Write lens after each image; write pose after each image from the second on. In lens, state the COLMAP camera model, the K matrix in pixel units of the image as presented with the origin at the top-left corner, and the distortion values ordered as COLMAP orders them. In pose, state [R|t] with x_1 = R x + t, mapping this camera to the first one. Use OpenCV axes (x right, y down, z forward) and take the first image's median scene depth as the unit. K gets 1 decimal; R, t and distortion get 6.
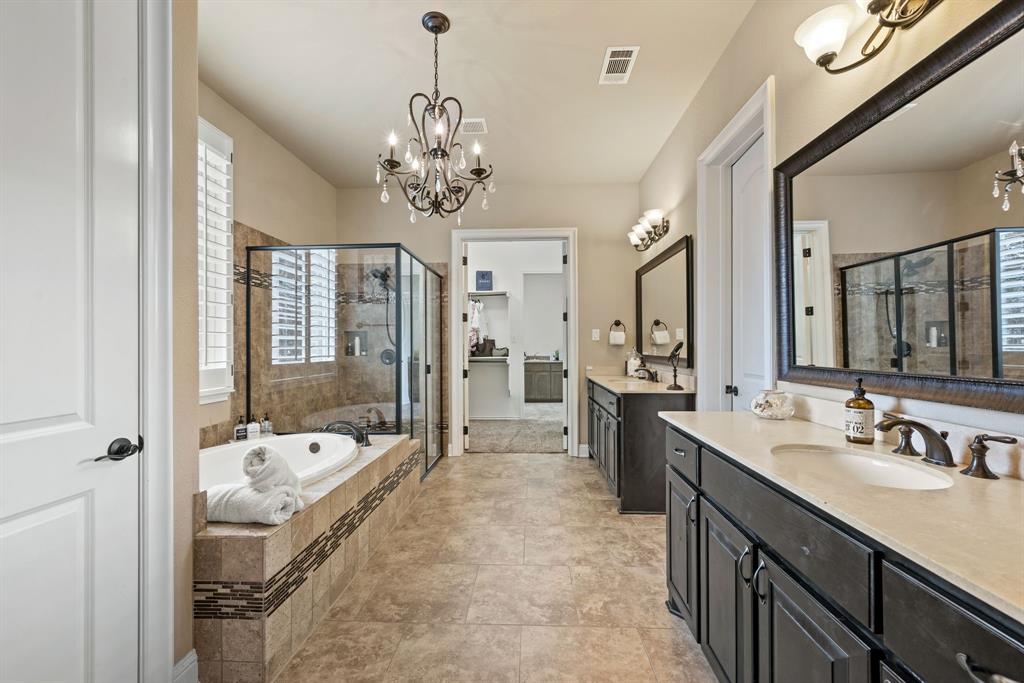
lens RADIAL K [[434.7, 0, 511.7], [0, 434.7, 342.6], [0, 0, 1]] dist [0.001541, 0.000055]
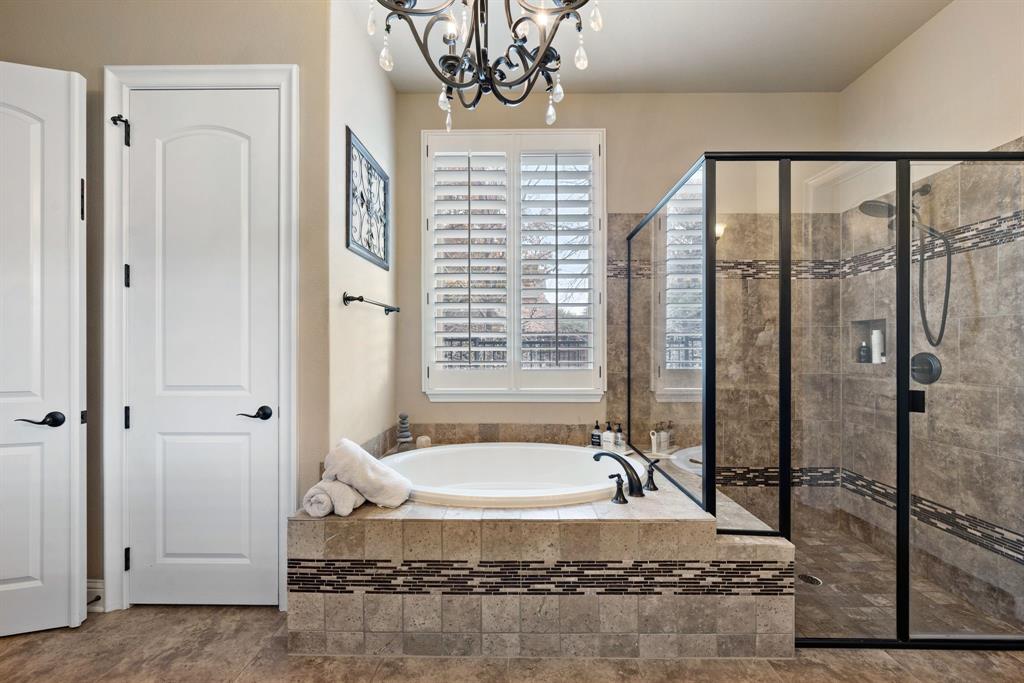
lens RADIAL K [[409.8, 0, 512.9], [0, 409.8, 347.5], [0, 0, 1]] dist [0.001241, 0.000000]
pose [[0.027165, 0.004161, -0.999622, 0.252300], [0.008936, 0.999950, 0.004405, 0.004836], [0.999591, -0.009053, 0.027126, 0.783707]]
